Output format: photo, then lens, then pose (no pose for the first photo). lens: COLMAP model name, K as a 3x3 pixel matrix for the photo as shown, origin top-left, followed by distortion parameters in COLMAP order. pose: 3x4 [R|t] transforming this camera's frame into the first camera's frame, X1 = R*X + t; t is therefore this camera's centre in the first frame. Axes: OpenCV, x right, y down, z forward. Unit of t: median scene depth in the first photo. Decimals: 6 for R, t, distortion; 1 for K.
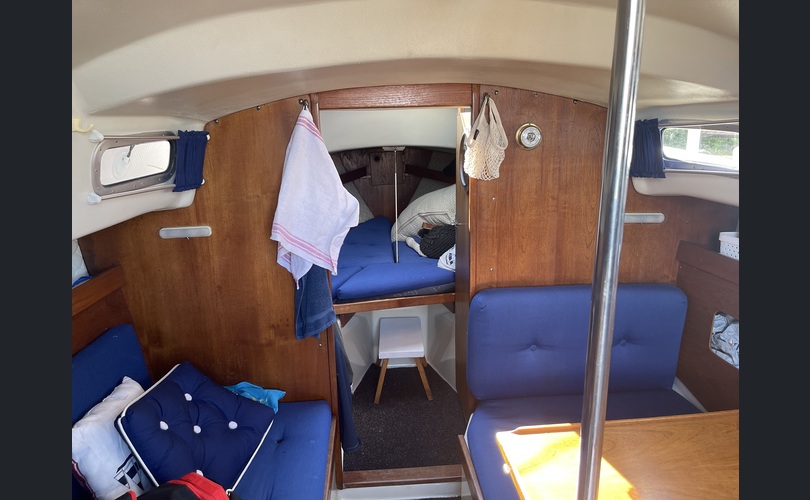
lens RADIAL K [[479.2, 0, 403.3], [0, 479.2, 252.9], [0, 0, 1]] dist [0.008673, -0.000782]
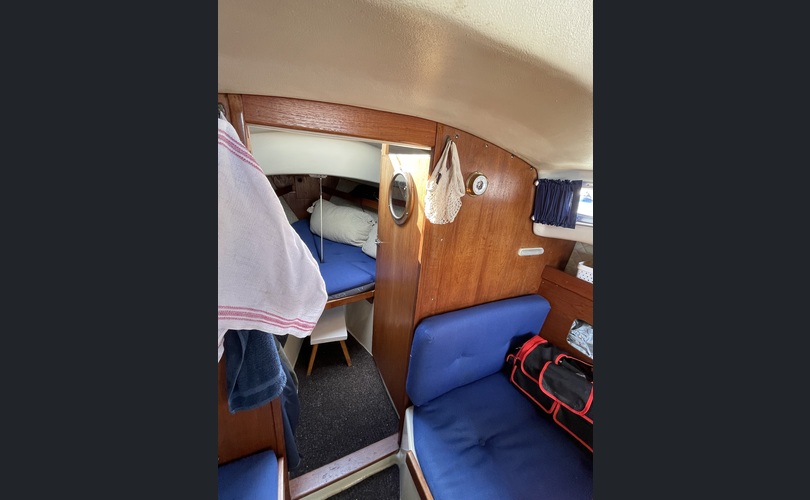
lens RADIAL K [[236.9, 0, 406.6], [0, 236.9, 250.9], [0, 0, 1]] dist [0.000798, 0.000023]
pose [[0.927042, -0.022232, 0.374298, -0.083018], [-0.010184, 0.996380, 0.084405, -0.130860], [-0.374819, -0.082058, 0.923459, 0.529549]]
